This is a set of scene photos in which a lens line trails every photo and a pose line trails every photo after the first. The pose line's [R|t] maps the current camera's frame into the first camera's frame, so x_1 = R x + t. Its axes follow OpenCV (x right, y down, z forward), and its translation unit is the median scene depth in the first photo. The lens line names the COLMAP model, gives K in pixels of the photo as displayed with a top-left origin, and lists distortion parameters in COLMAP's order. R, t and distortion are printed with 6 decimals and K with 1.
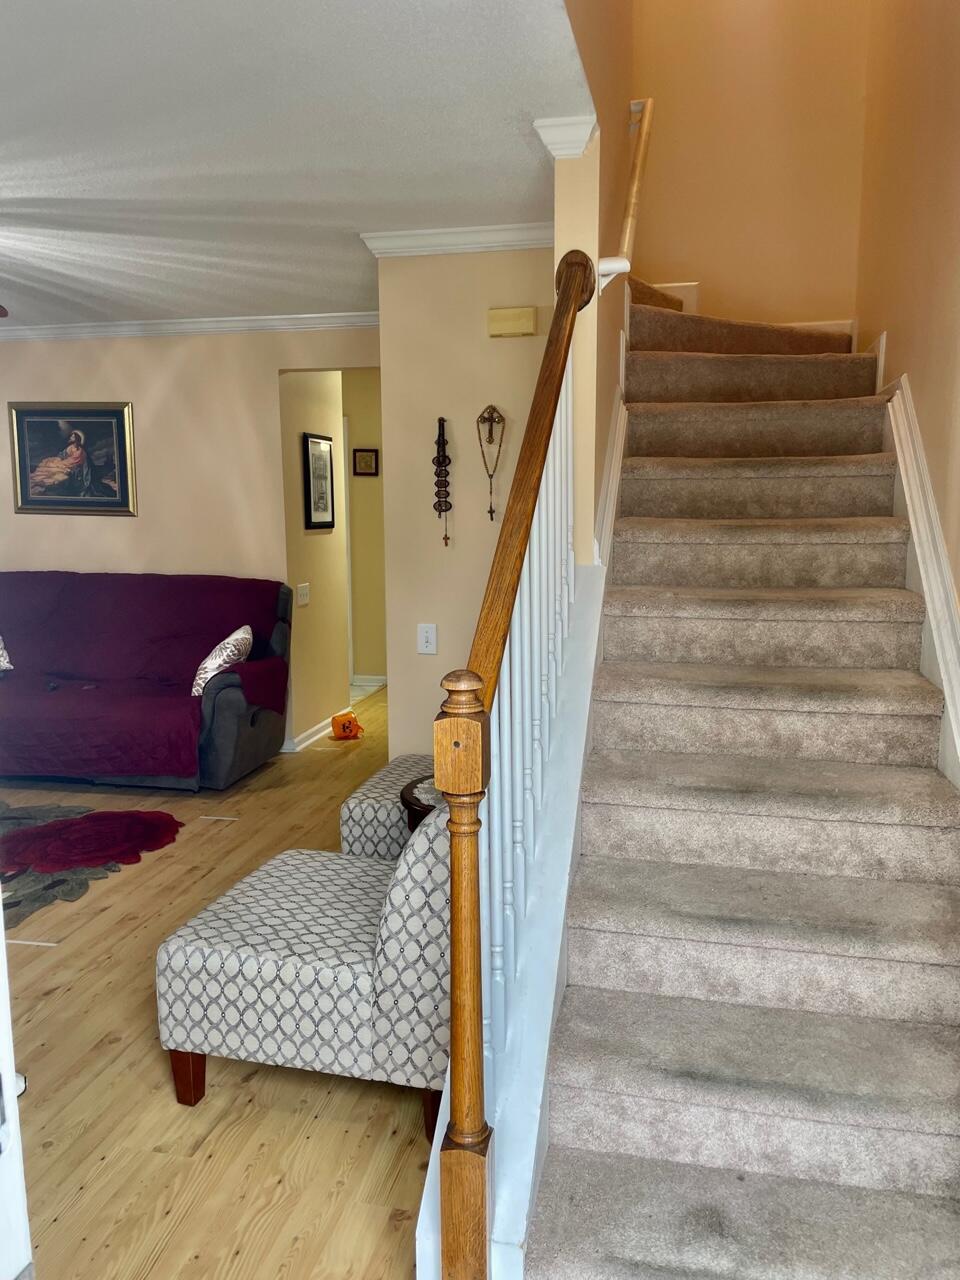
lens RADIAL K [[959.0, 0, 476.1], [0, 959.0, 639.8], [0, 0, 1]] dist [0.106902, -0.145598]
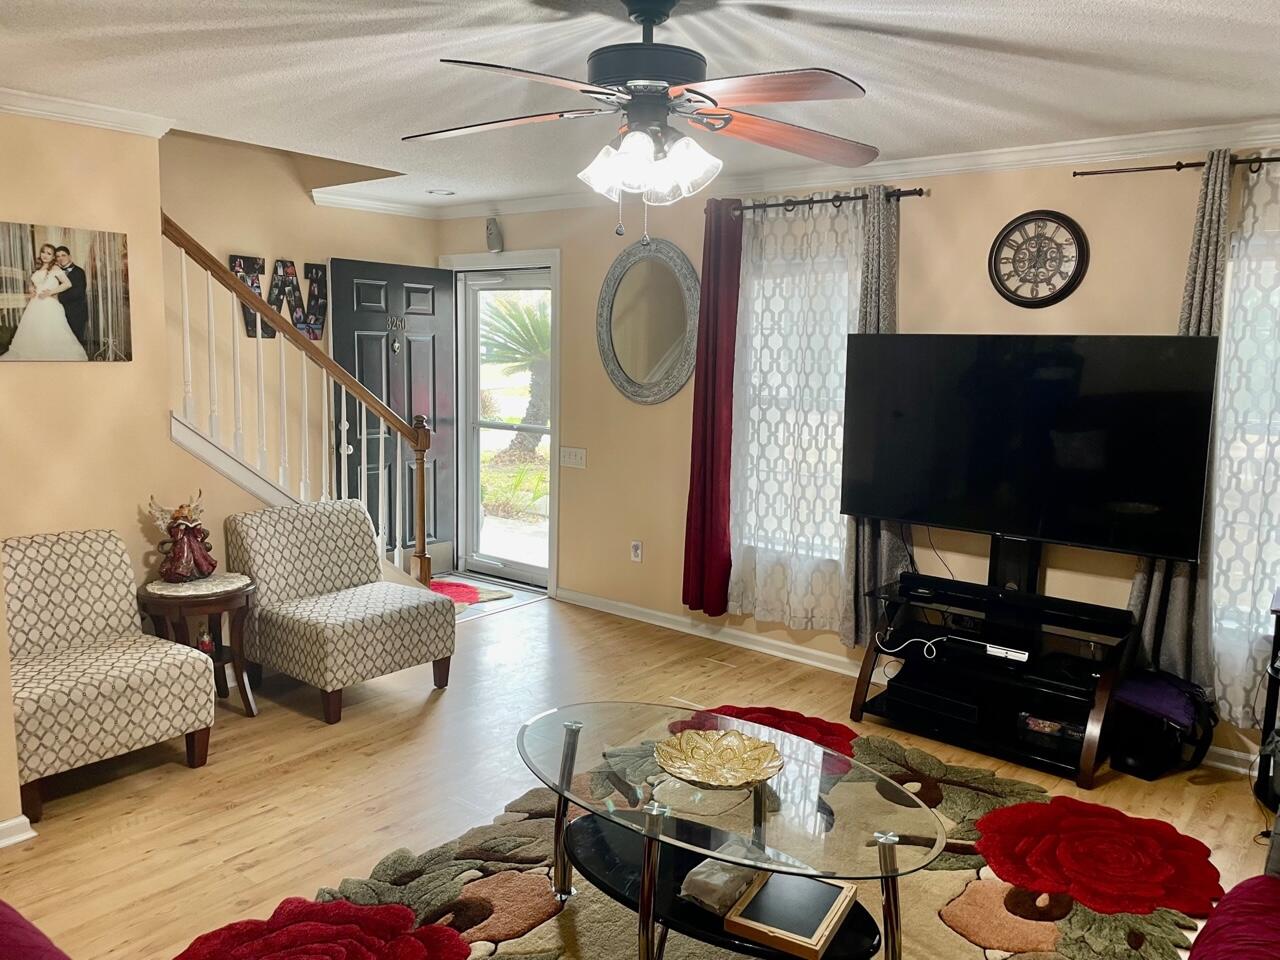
lens RADIAL K [[959.0, 0, 647.6], [0, 959.0, 477.5], [0, 0, 1]] dist [0.106902, -0.145598]
pose [[-0.903639, -0.073024, 0.422025, -0.601717], [0.043026, 0.964896, 0.259085, -0.165026], [-0.426129, 0.252277, -0.868775, 1.001742]]
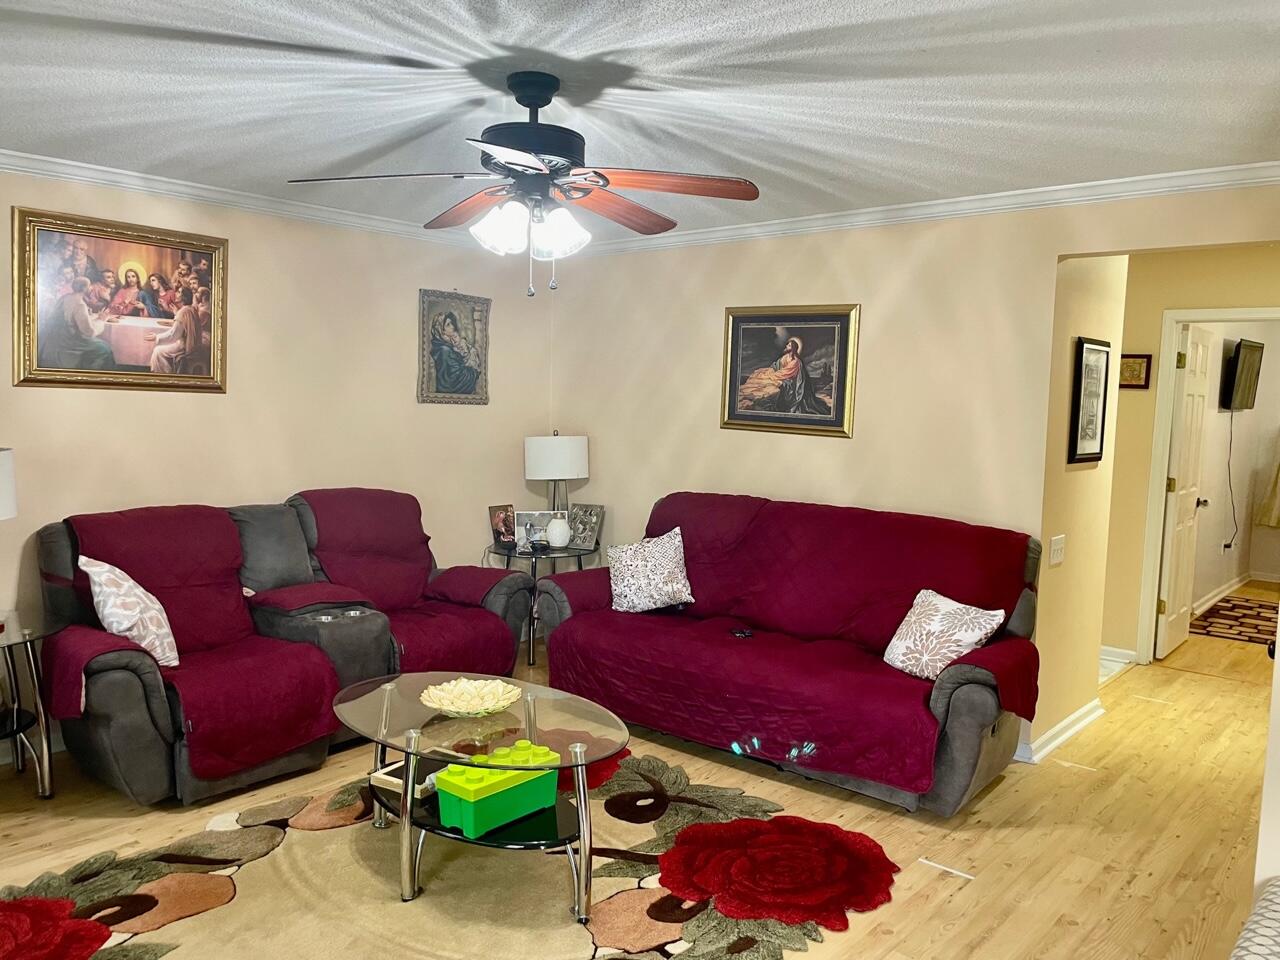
lens RADIAL K [[959.0, 0, 647.6], [0, 959.0, 477.5], [0, 0, 1]] dist [0.106902, -0.145598]
pose [[0.880612, 0.068695, -0.468832, -0.113788], [-0.096586, 0.994685, -0.035673, -0.047363], [0.463889, 0.076697, 0.882567, 0.188660]]
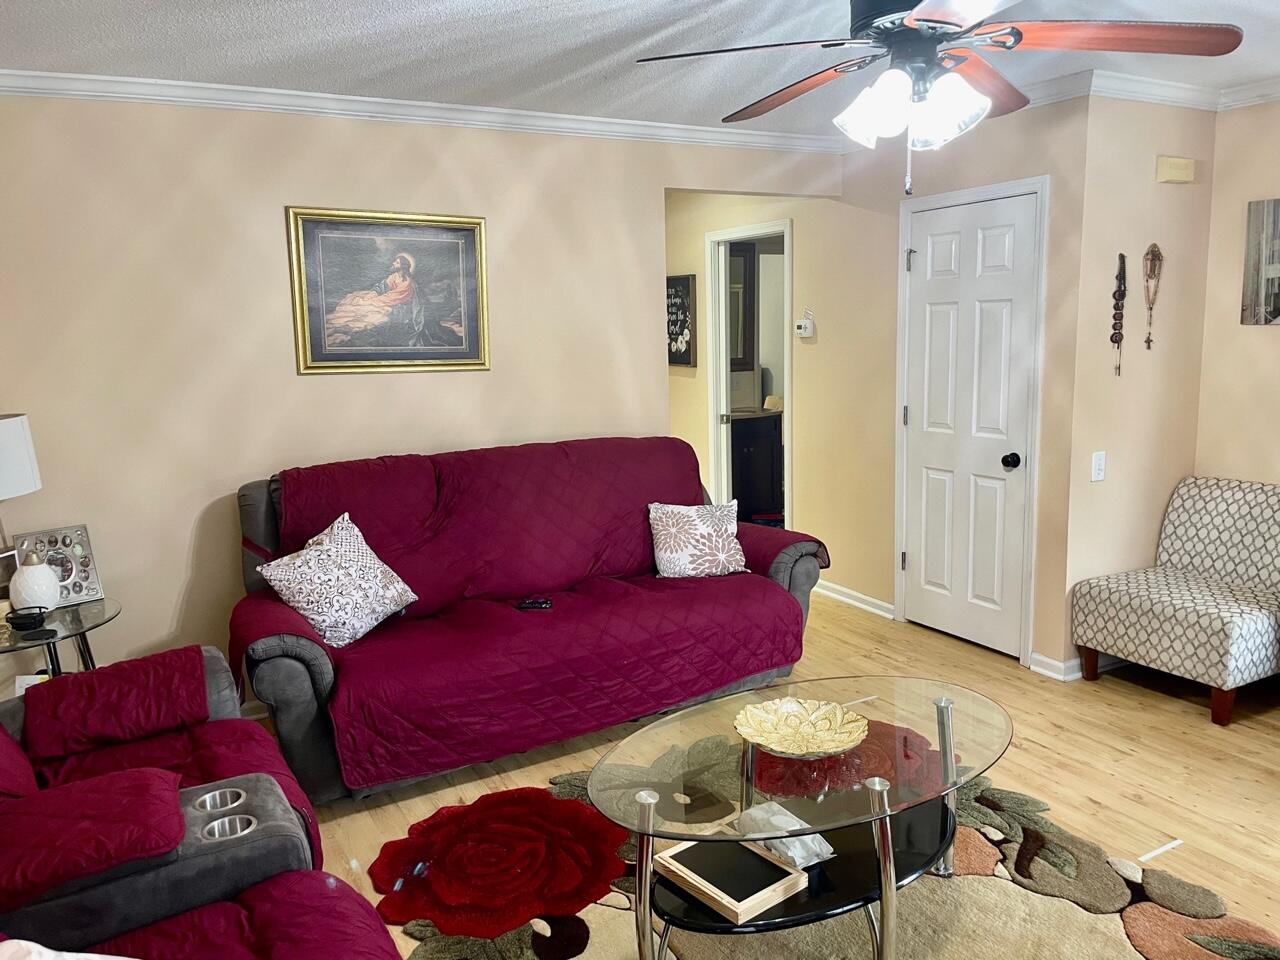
lens RADIAL K [[959.0, 0, 647.6], [0, 959.0, 477.5], [0, 0, 1]] dist [0.106902, -0.145598]
pose [[0.745581, -0.120079, 0.655508, -0.771289], [0.117231, 0.991926, 0.048365, -0.067453], [-0.656023, 0.040786, 0.753638, 0.365891]]
